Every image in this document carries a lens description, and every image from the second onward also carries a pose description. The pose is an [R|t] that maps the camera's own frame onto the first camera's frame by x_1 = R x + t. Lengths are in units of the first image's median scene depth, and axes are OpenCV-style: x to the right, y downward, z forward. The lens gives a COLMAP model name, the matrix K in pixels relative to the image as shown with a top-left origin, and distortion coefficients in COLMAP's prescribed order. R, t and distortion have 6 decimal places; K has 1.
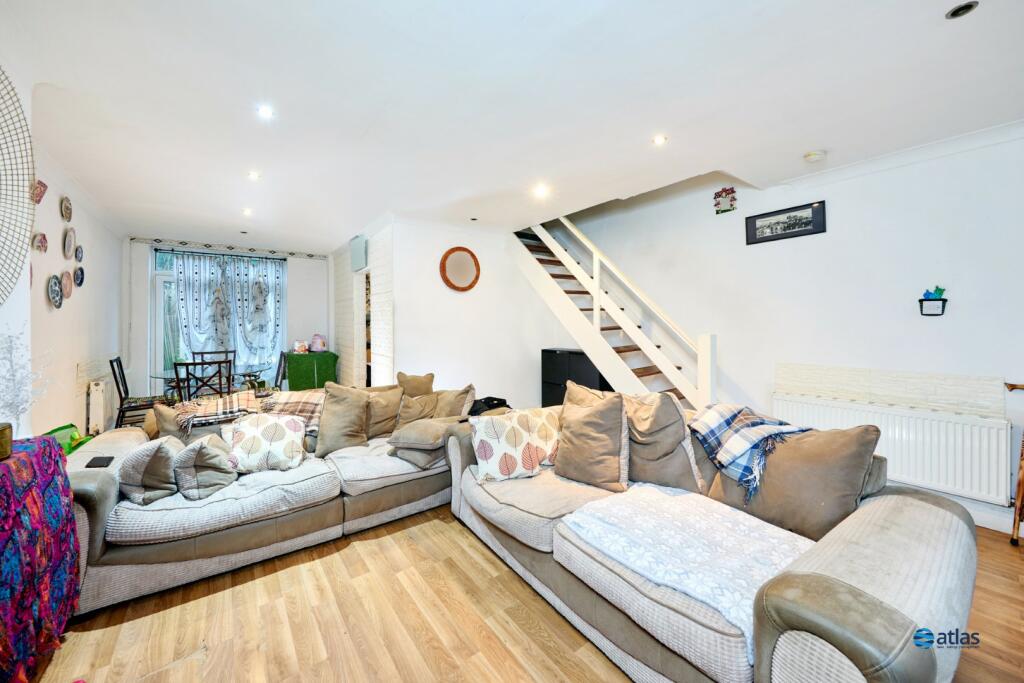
lens RADIAL K [[375.2, 0, 506.3], [0, 375.2, 324.4], [0, 0, 1]] dist [-0.000216, -0.000047]
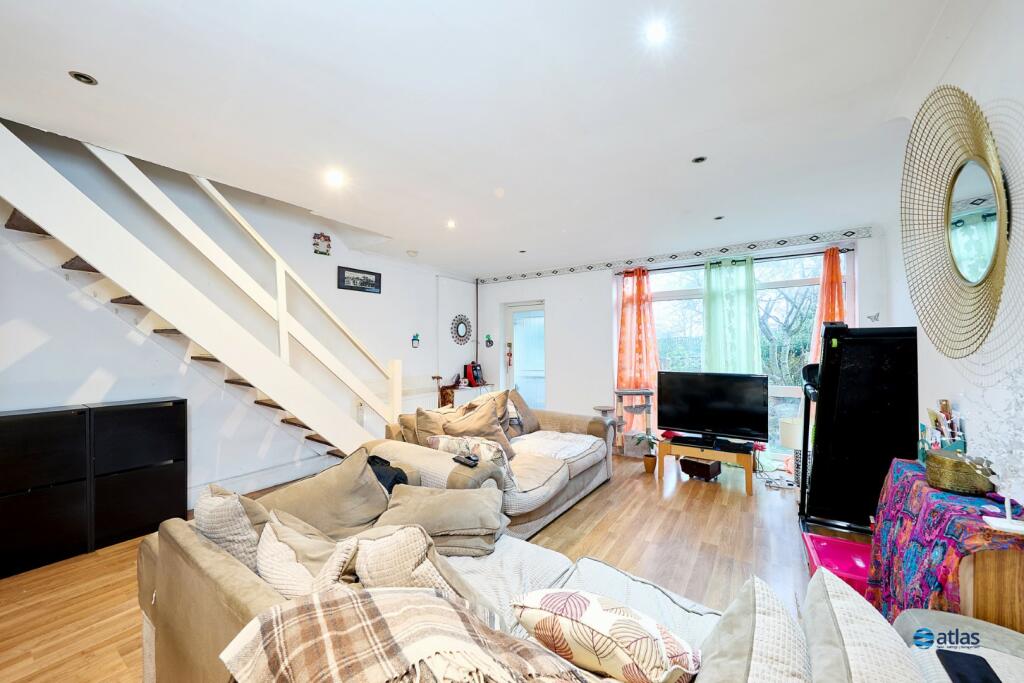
lens RADIAL K [[374.1, 0, 512.0], [0, 374.1, 341.5], [0, 0, 1]] dist [0.000045, -0.000005]
pose [[-0.332171, 0.027337, 0.942823, -0.735256], [0.009282, 0.999626, -0.025714, 0.000421], [-0.943173, 0.000210, -0.332301, 0.910957]]
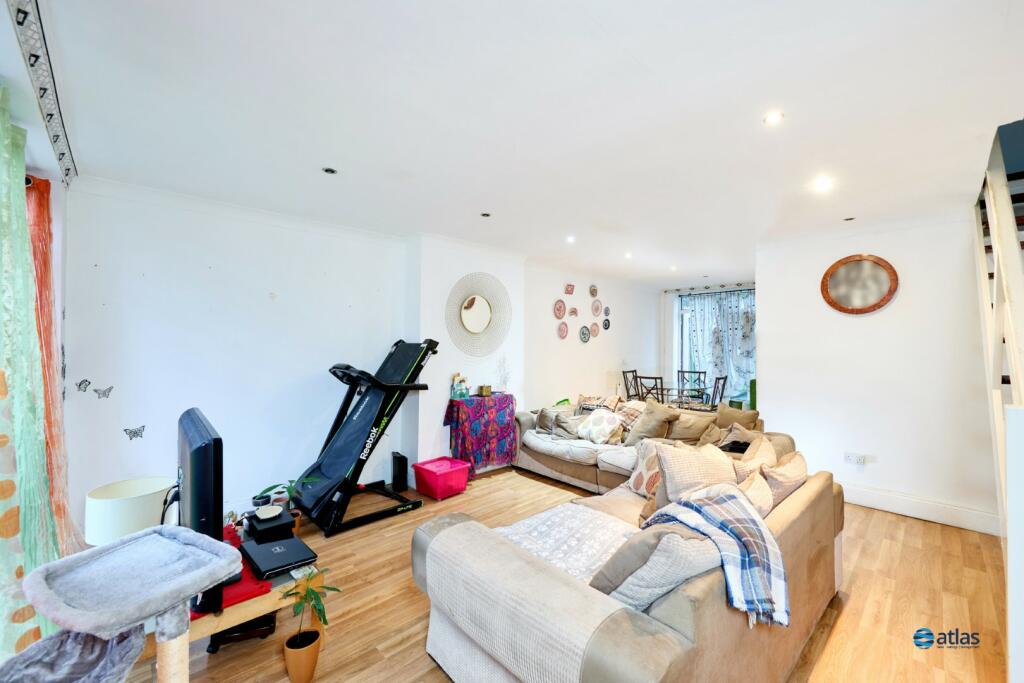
lens RADIAL K [[410.9, 0, 512.0], [0, 410.9, 341.5], [0, 0, 1]] dist [0.000404, 0.000010]
pose [[0.124663, -0.000475, -0.992199, 0.800813], [-0.005311, 0.999985, -0.001146, -0.037612], [0.992185, 0.005412, 0.124659, 0.292918]]
